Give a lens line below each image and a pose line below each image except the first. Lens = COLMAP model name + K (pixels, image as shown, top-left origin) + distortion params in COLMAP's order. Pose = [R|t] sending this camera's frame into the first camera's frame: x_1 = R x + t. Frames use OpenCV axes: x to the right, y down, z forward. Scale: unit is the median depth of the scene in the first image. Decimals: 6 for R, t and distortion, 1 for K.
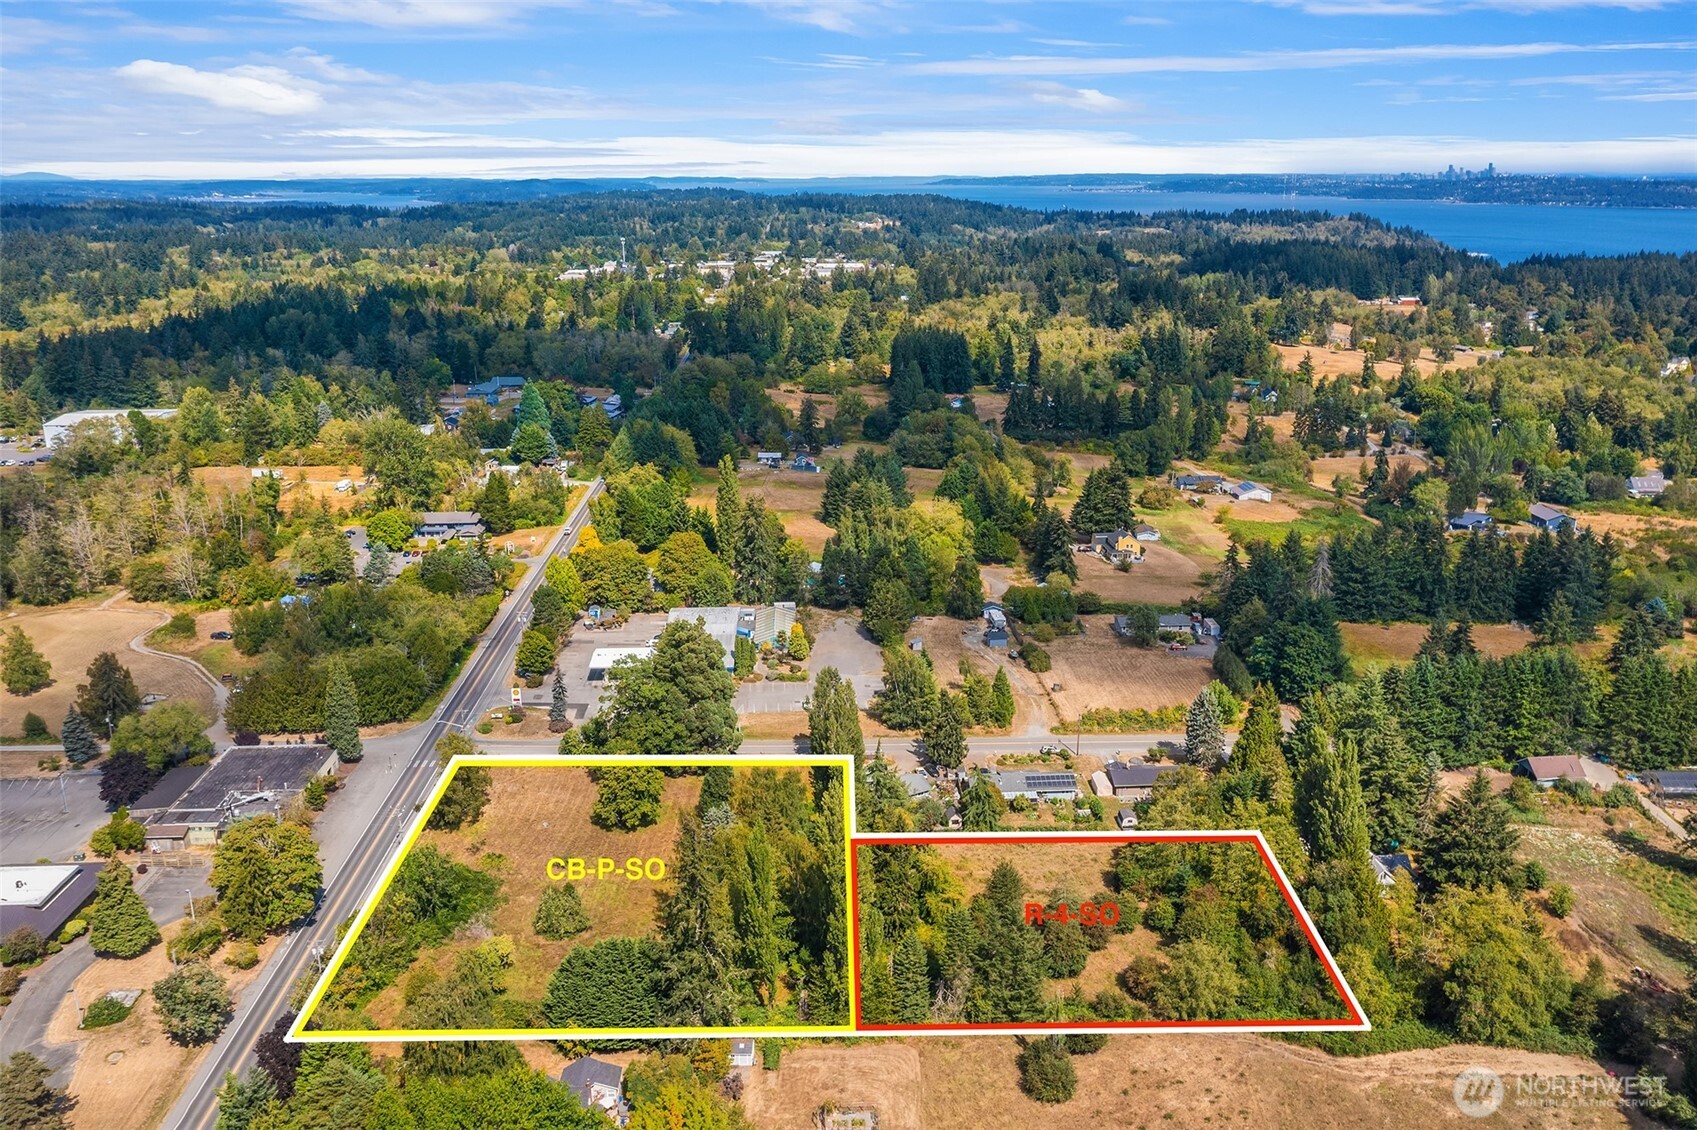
lens RADIAL K [[1373.2, 0, 848.5], [0, 1373.2, 565.0], [0, 0, 1]] dist [-0.008972, -0.005545]
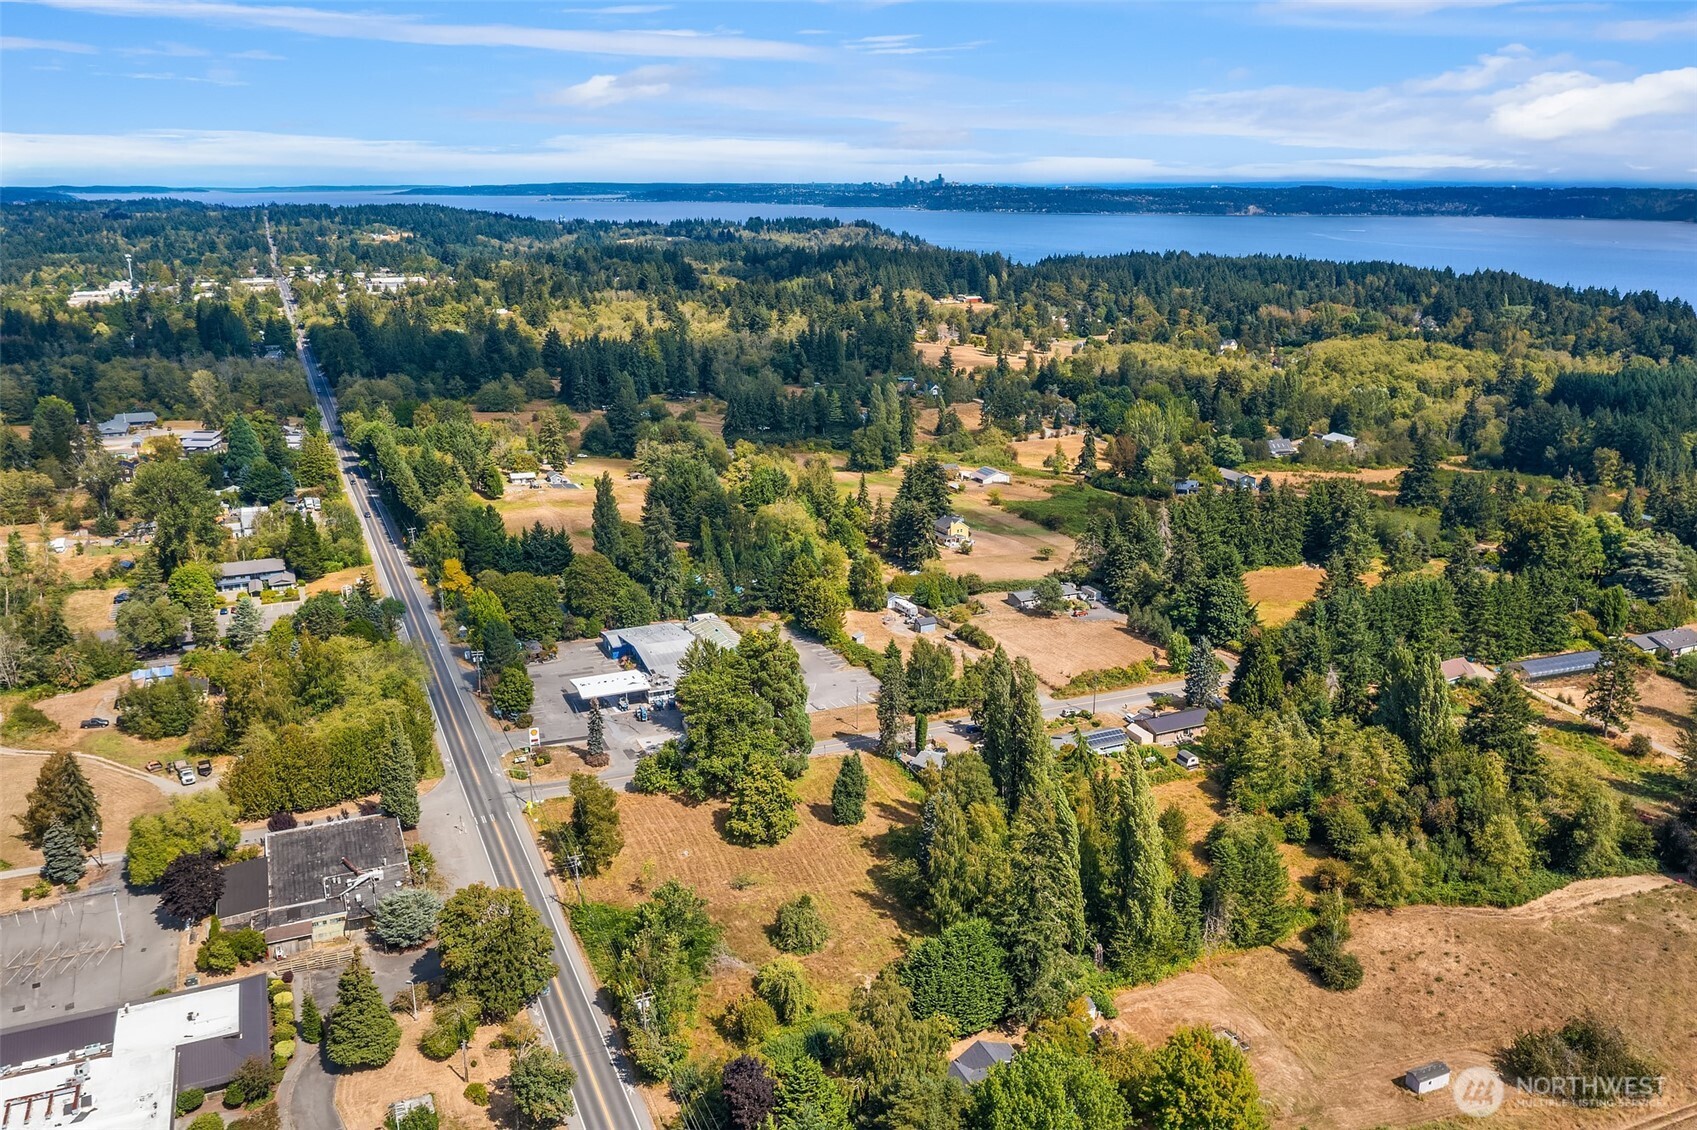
lens RADIAL K [[1393.4, 0, 848.5], [0, 1393.4, 565.0], [0, 0, 1]] dist [-0.006414, 0.002162]
pose [[0.927113, -0.096253, 0.362210, -0.313098], [0.099966, 0.994954, 0.008523, -0.005970], [-0.361203, 0.028307, 0.932058, 0.029495]]
